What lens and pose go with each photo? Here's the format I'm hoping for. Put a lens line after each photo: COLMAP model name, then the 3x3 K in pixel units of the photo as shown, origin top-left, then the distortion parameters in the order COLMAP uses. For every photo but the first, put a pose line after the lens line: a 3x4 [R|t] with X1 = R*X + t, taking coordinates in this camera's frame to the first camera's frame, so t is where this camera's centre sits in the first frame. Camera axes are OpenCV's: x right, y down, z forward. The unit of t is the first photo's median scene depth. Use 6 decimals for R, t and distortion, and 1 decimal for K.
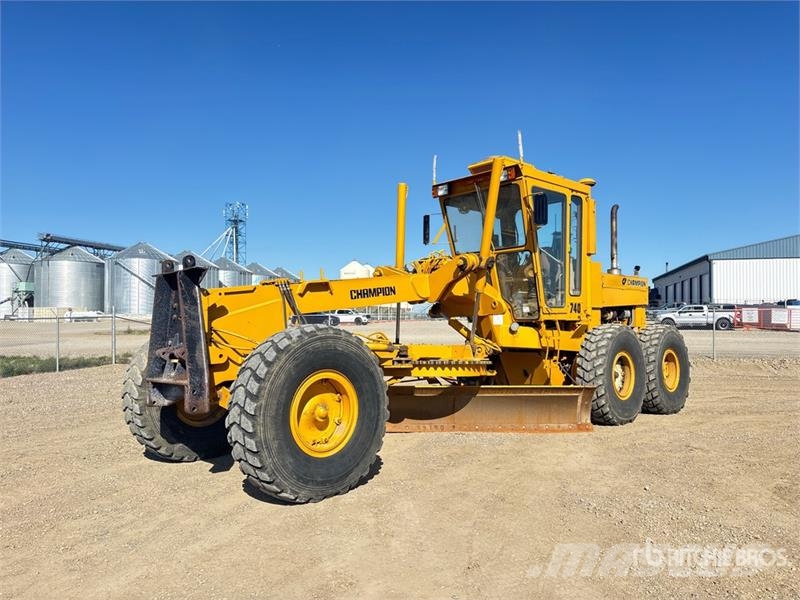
lens RADIAL K [[627.2, 0, 400.0], [0, 627.2, 300.0], [0, 0, 1]] dist [0.043431, -0.006651]
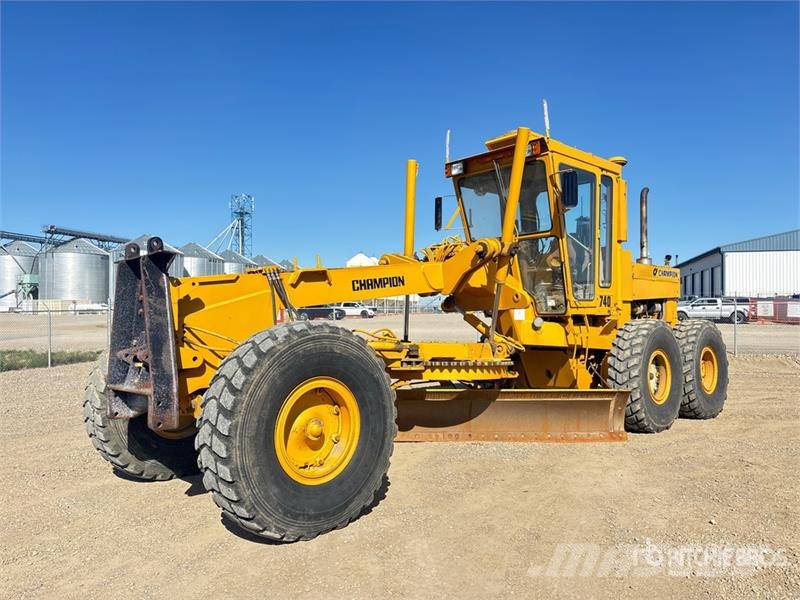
lens RADIAL K [[627.2, 0, 400.0], [0, 627.2, 300.0], [0, 0, 1]] dist [0.043431, -0.006651]
pose [[0.999947, 0.001024, -0.010250, -0.004003], [-0.000907, 0.999935, 0.011396, 0.001281], [0.010261, -0.011387, 0.999883, 0.116194]]
